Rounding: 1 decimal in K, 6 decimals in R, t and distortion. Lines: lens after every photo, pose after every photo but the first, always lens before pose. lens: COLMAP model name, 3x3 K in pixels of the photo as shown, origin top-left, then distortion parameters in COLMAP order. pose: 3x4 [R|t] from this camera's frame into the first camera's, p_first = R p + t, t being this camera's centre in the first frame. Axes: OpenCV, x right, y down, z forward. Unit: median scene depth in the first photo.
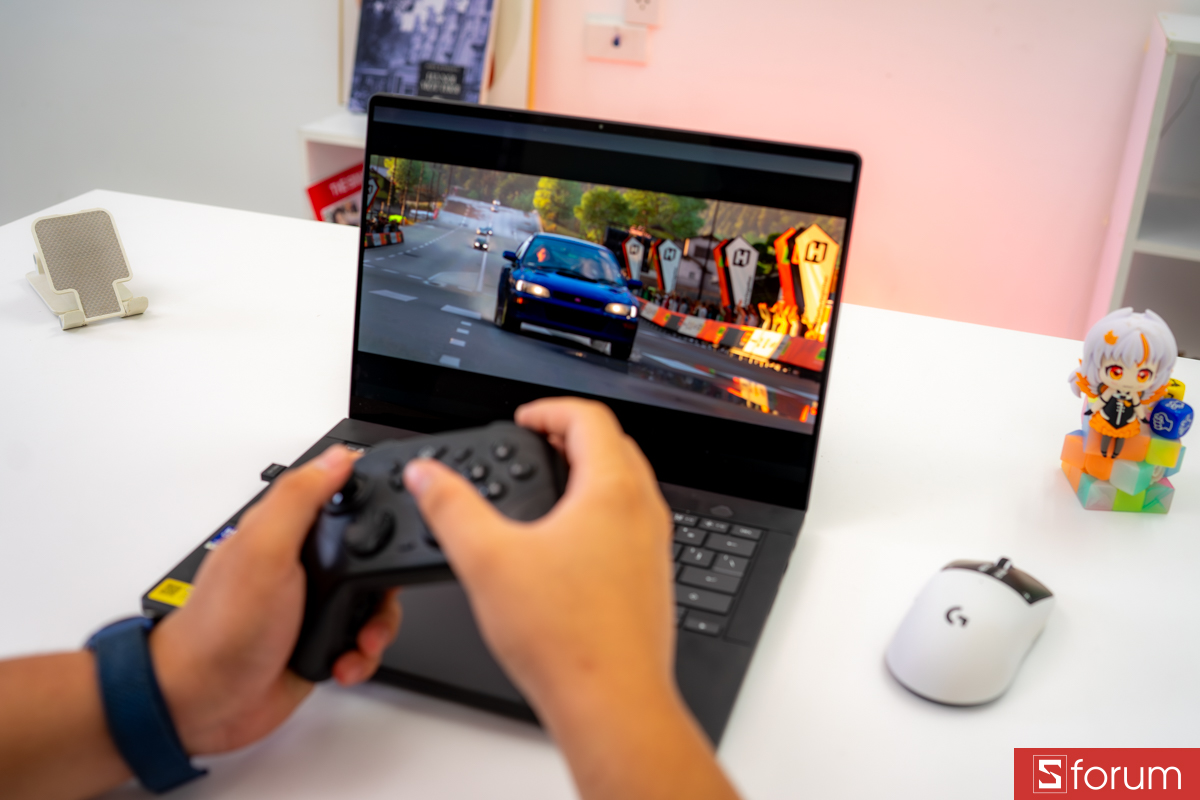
lens RADIAL K [[1213.1, 0, 632.0], [0, 1213.1, 404.0], [0, 0, 1]] dist [-0.077863, 0.006392]
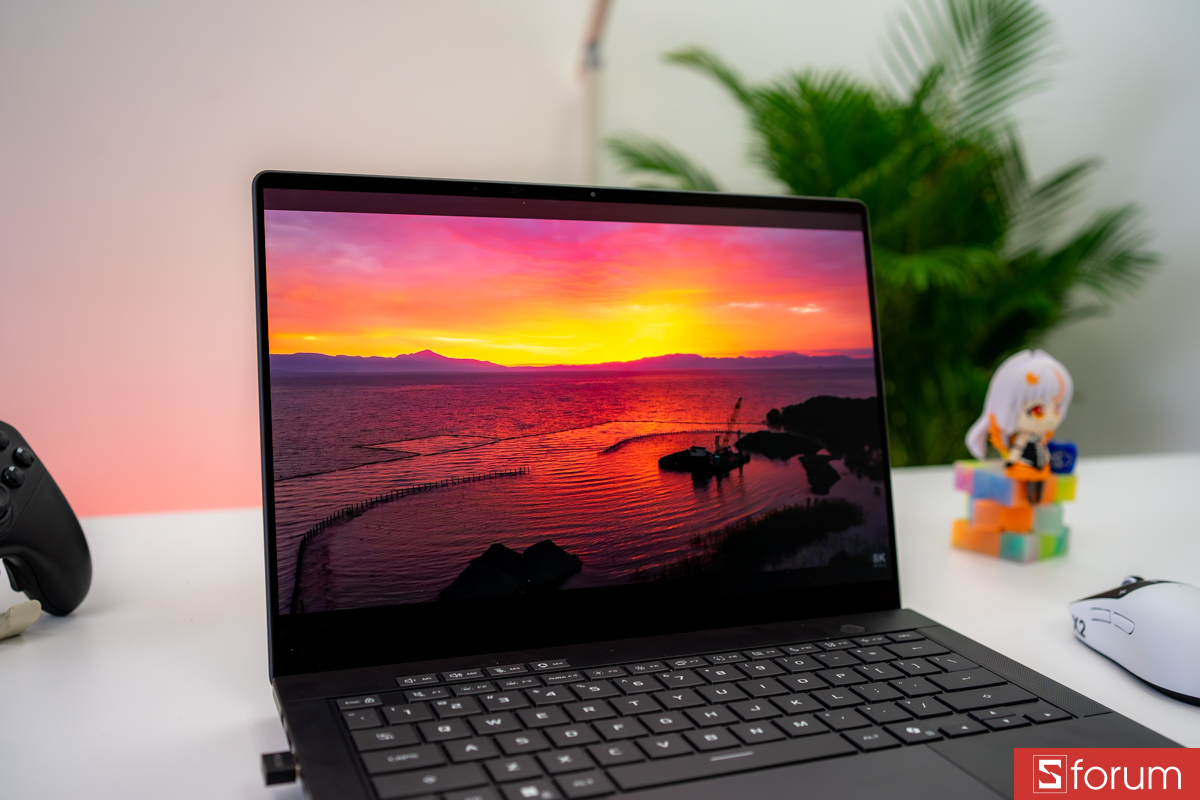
lens RADIAL K [[1163.6, 0, 600.0], [0, 1163.6, 400.0], [0, 0, 1]] dist [-0.023924, 0.006942]
pose [[0.761108, -0.105109, 0.640052, -0.511412], [0.296187, 0.934214, -0.198789, 0.049302], [-0.577051, 0.340875, 0.742170, 0.461323]]
